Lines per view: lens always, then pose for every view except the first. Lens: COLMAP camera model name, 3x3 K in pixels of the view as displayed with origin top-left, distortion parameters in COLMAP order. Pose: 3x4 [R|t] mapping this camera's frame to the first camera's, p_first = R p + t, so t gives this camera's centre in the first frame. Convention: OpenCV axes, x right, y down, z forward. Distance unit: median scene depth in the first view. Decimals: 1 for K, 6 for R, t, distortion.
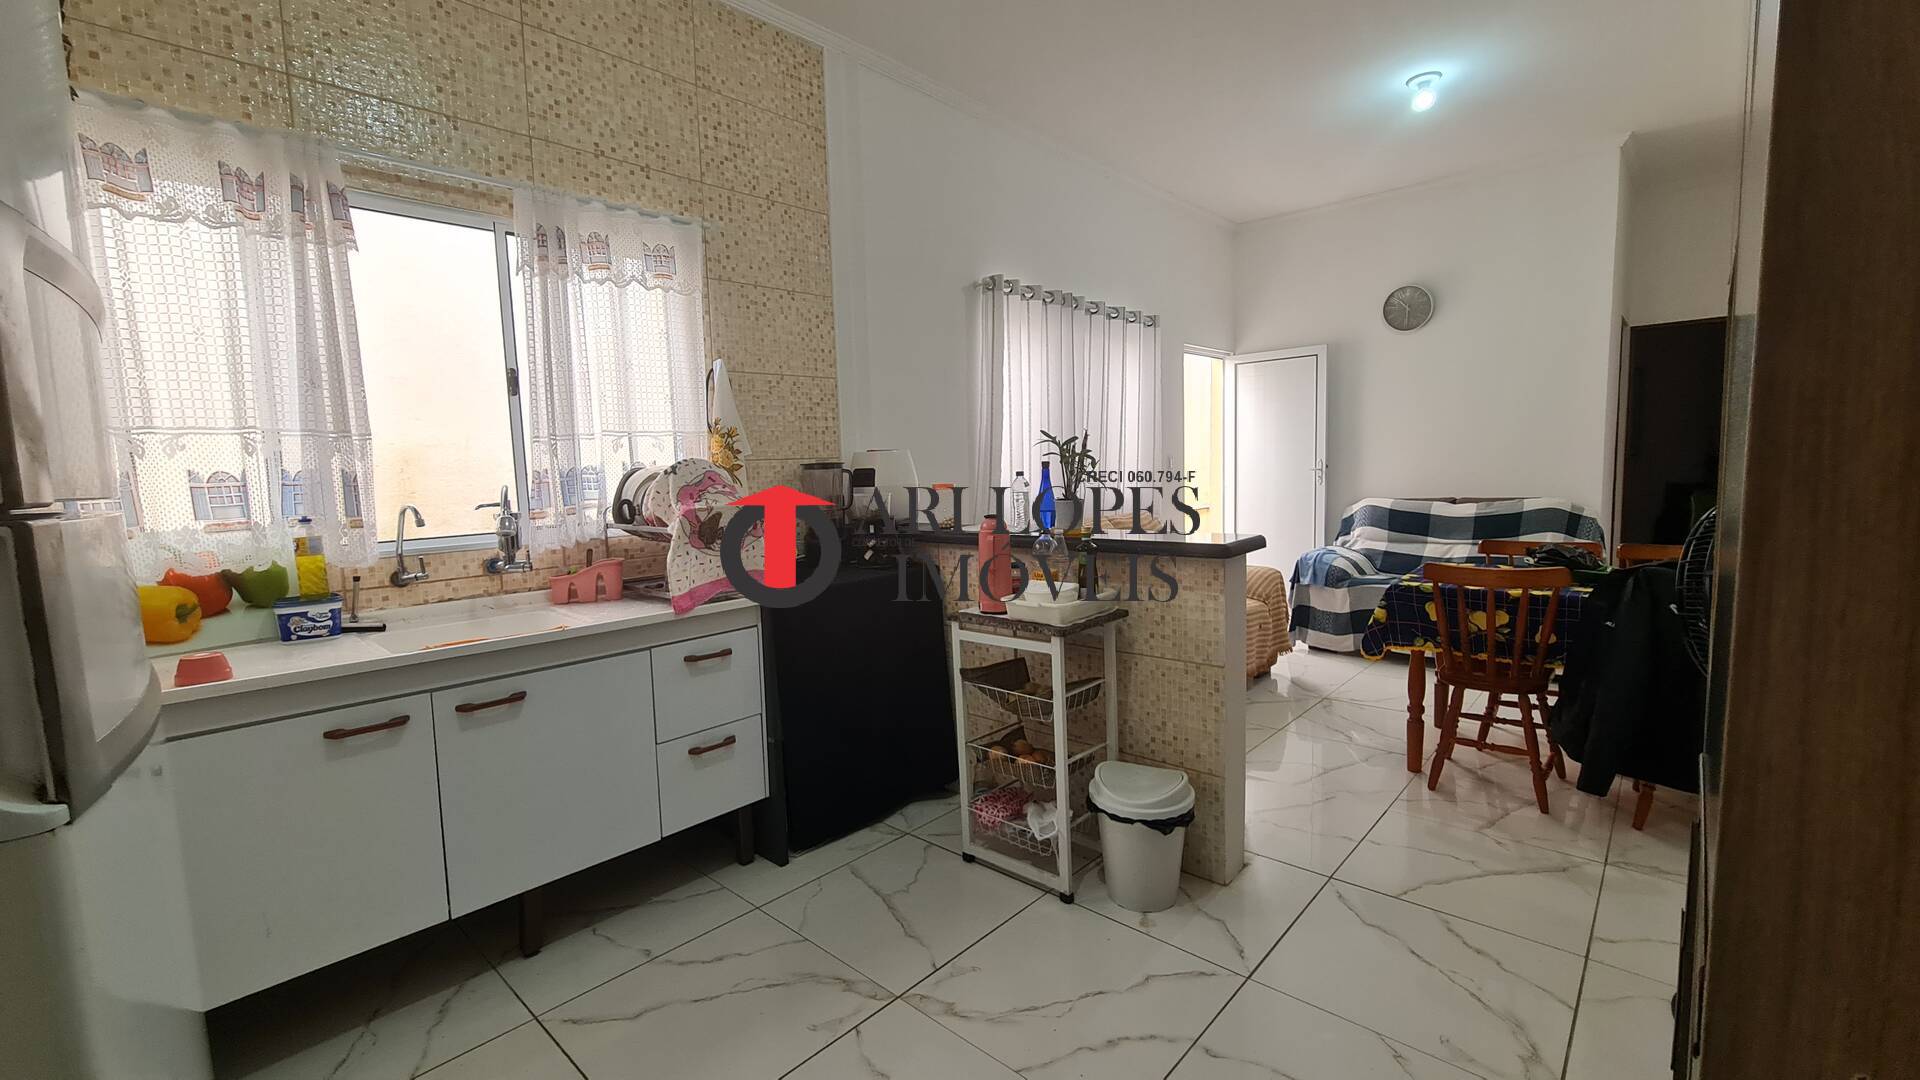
lens RADIAL K [[786.5, 0, 960.7], [0, 786.5, 534.4], [0, 0, 1]] dist [-0.000812, -0.000883]
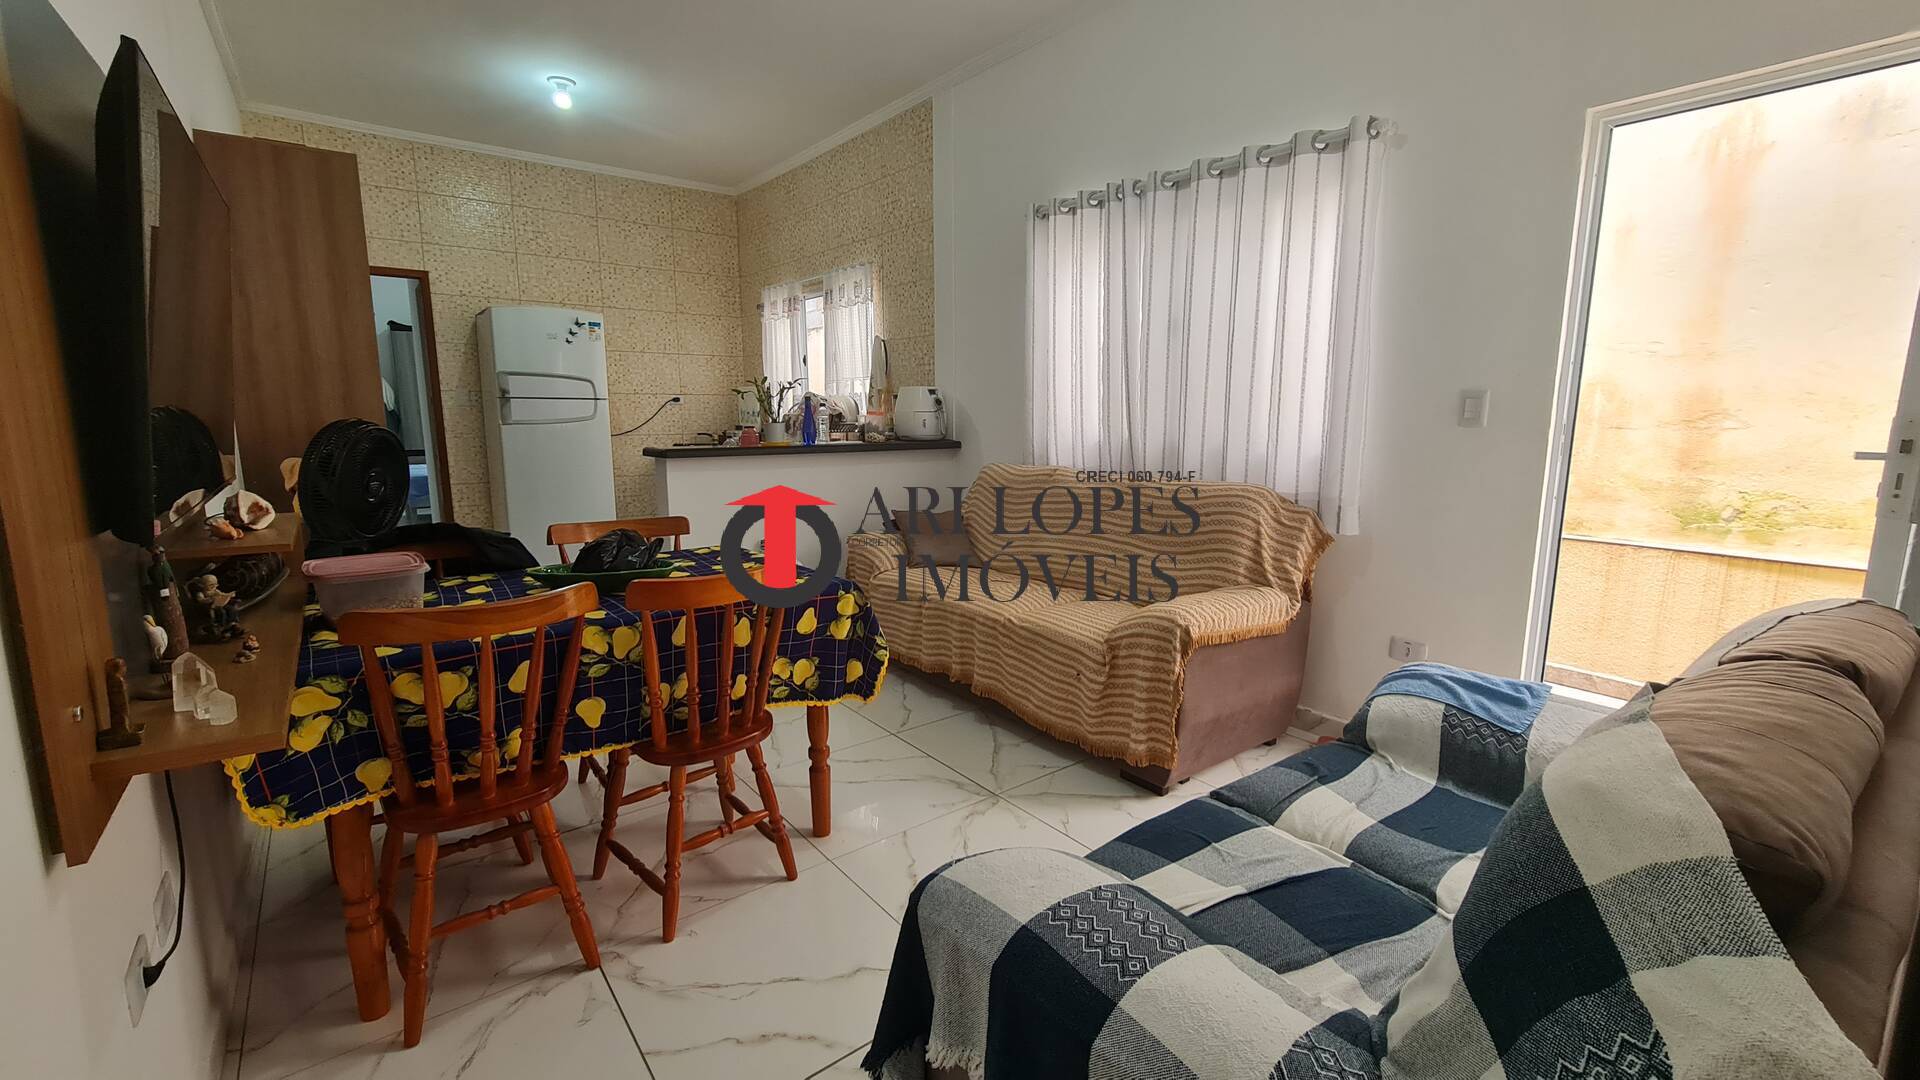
lens RADIAL K [[786.5, 0, 960.4], [0, 786.5, 538.6], [0, 0, 1]] dist [-0.000812, -0.000883]
pose [[-0.154090, 0.193574, -0.968909, 1.351361], [-0.088278, 0.974002, 0.208630, -0.146648], [0.984105, 0.117682, -0.132995, 1.343116]]
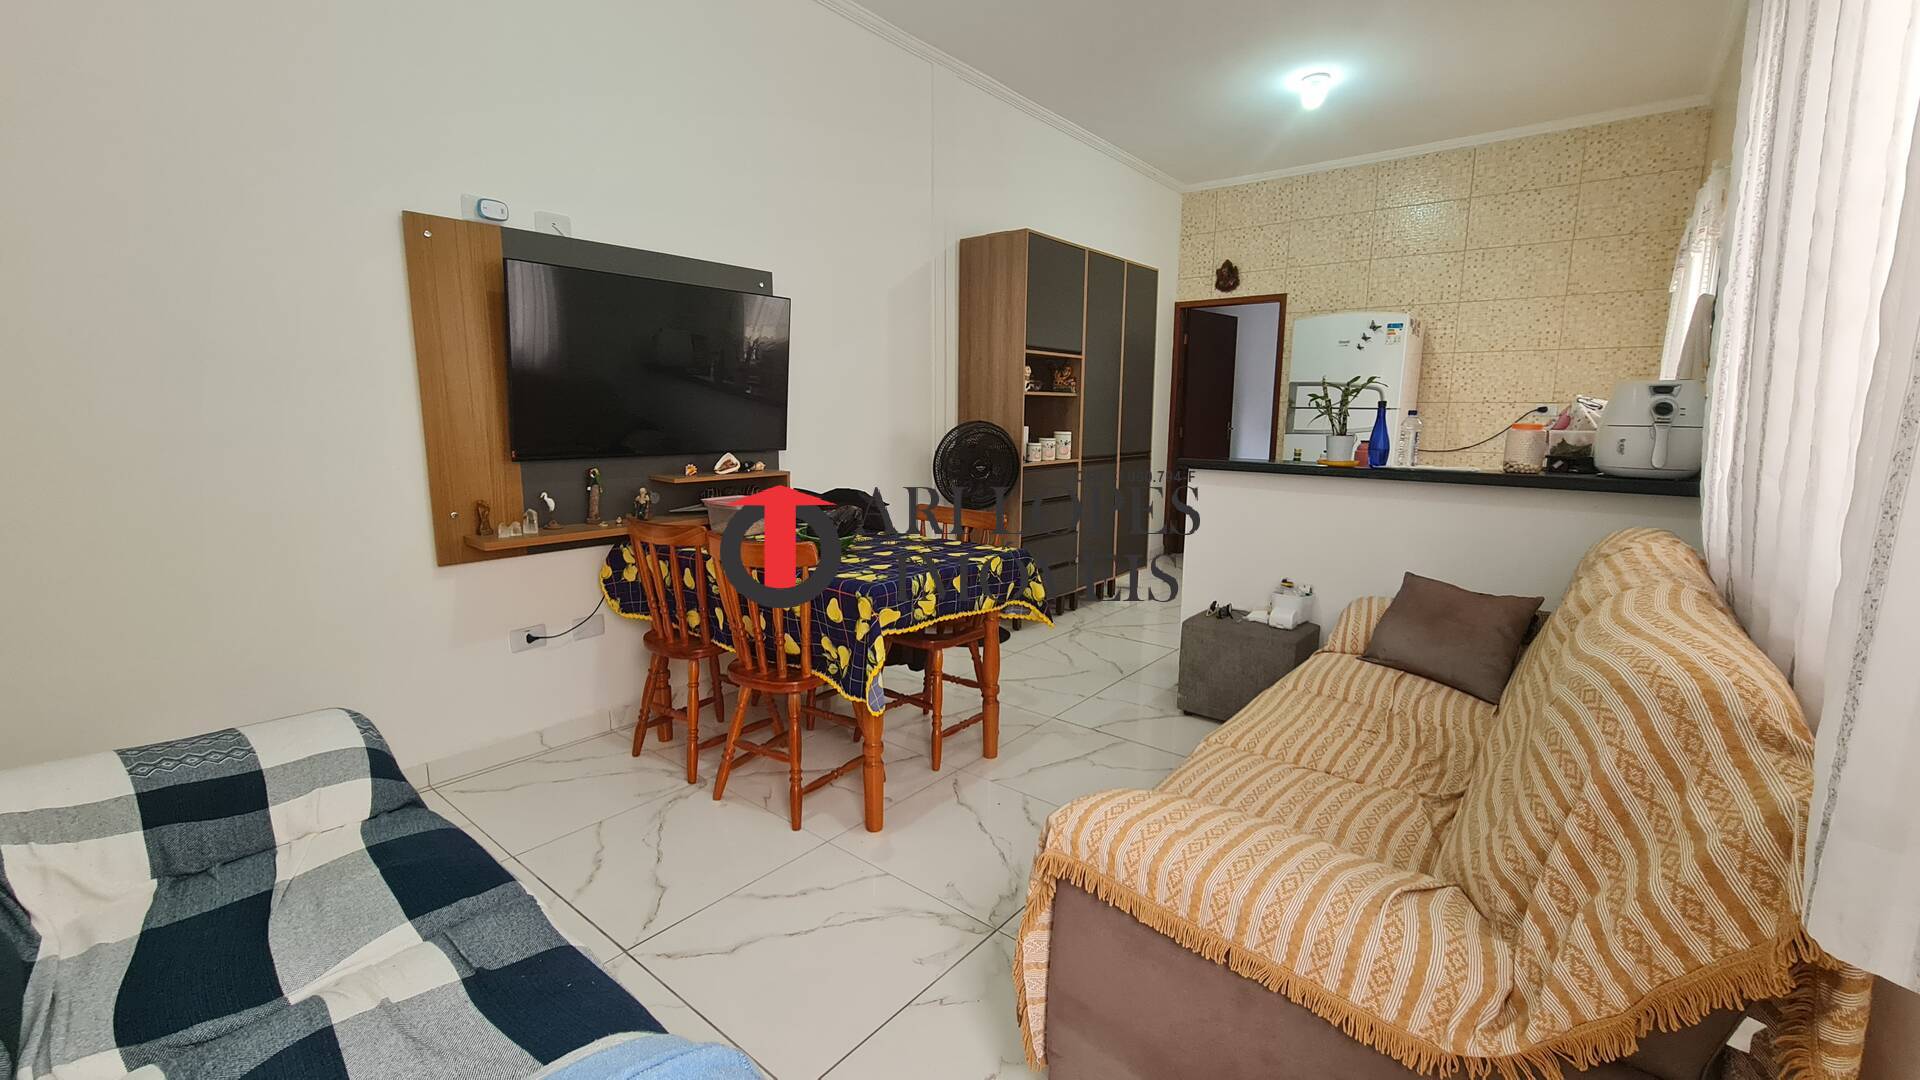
lens RADIAL K [[786.5, 0, 972.3], [0, 786.5, 539.9], [0, 0, 1]] dist [-0.000812, -0.000883]
pose [[-0.997342, 0.030666, -0.066090, 0.649256], [0.013149, 0.967970, 0.250723, -0.164437], [0.071661, 0.249188, -0.965800, 1.817494]]
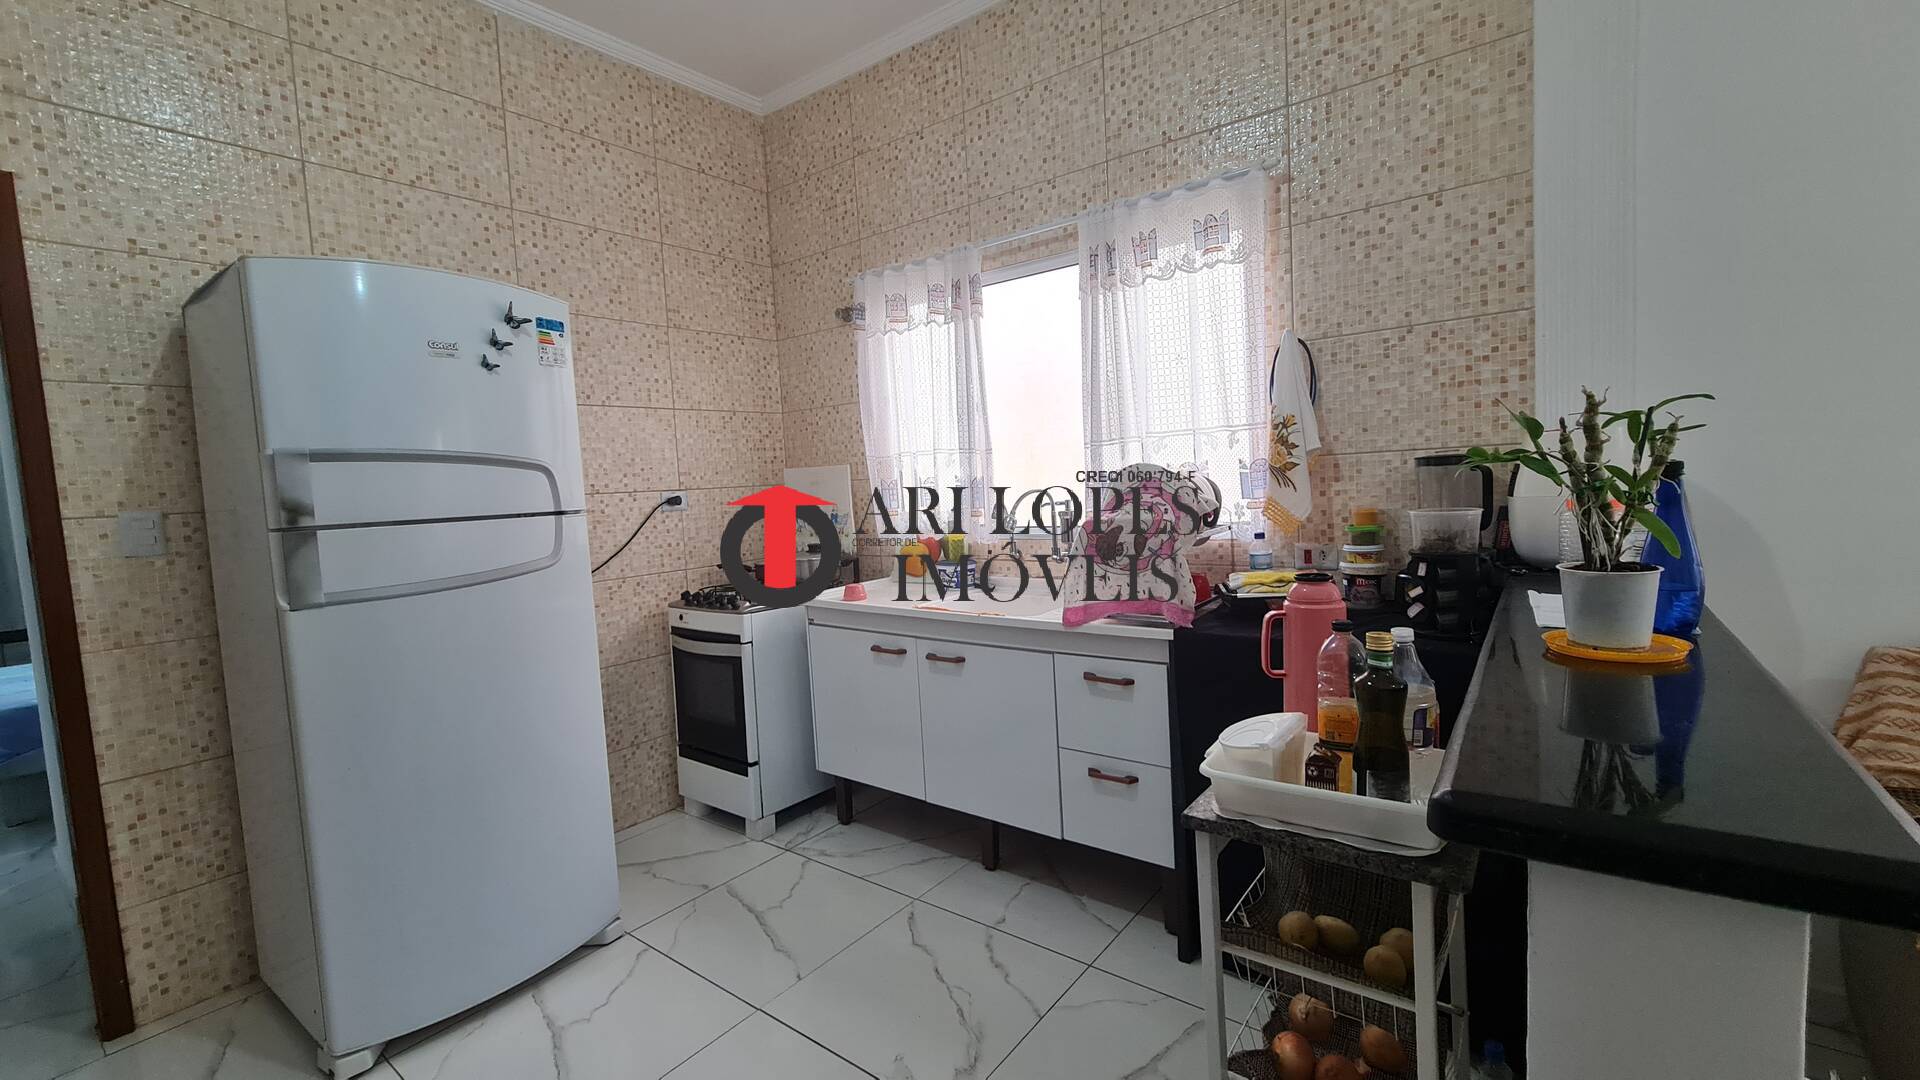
lens RADIAL K [[786.5, 0, 958.9], [0, 786.5, 536.9], [0, 0, 1]] dist [-0.000812, -0.000883]
pose [[0.098736, 0.100868, -0.989988, 0.419601], [-0.039736, 0.994456, 0.097360, -0.071326], [0.994320, 0.029725, 0.102197, 0.541452]]
